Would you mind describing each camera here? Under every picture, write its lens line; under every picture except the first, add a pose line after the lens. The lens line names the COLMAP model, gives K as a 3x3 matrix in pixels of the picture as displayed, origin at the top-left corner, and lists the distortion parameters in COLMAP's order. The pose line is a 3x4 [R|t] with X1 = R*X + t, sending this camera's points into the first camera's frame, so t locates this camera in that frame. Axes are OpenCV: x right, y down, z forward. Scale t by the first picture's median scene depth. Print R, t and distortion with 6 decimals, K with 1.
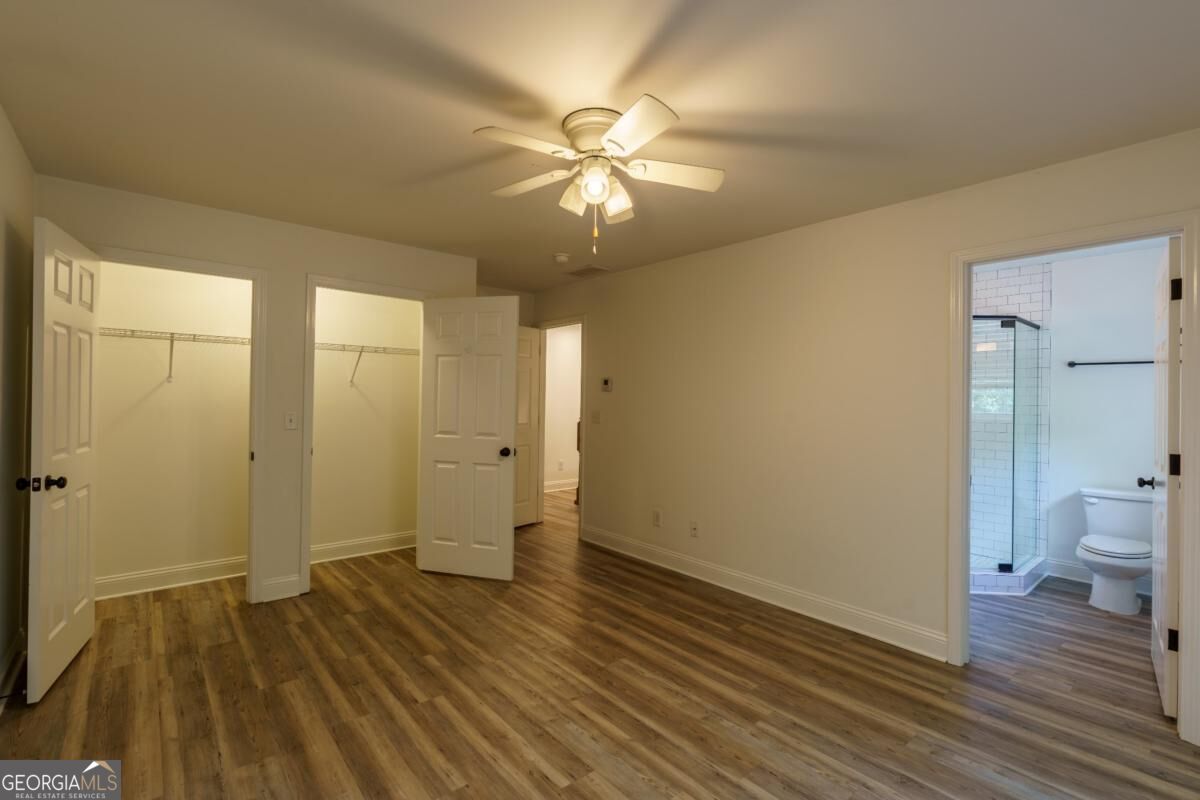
lens RADIAL K [[546.3, 0, 596.7], [0, 546.3, 404.3], [0, 0, 1]] dist [0.024438, -0.001015]
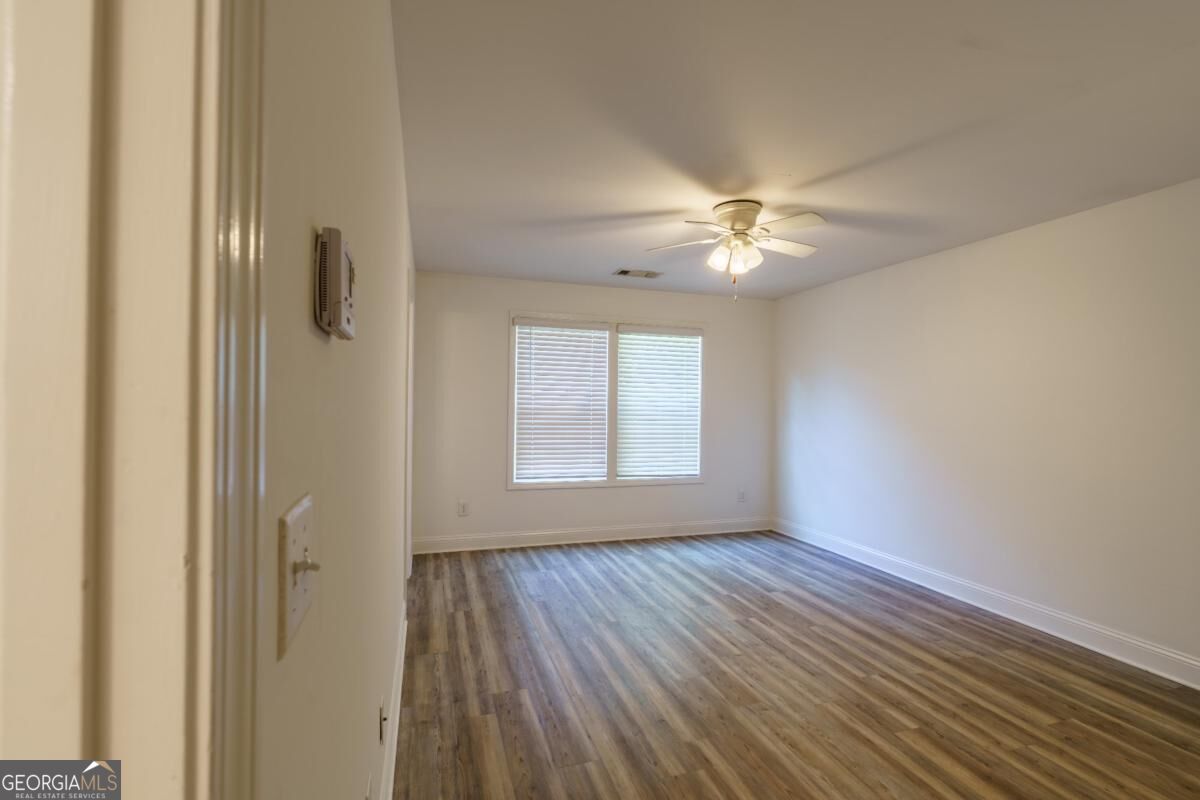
lens RADIAL K [[546.3, 0, 588.4], [0, 546.3, 393.5], [0, 0, 1]] dist [0.024438, -0.001015]
pose [[-0.920288, -0.021581, 0.390645, -0.193262], [-0.025194, 0.999674, -0.004127, -0.028848], [-0.390429, -0.013640, -0.920532, 2.196761]]
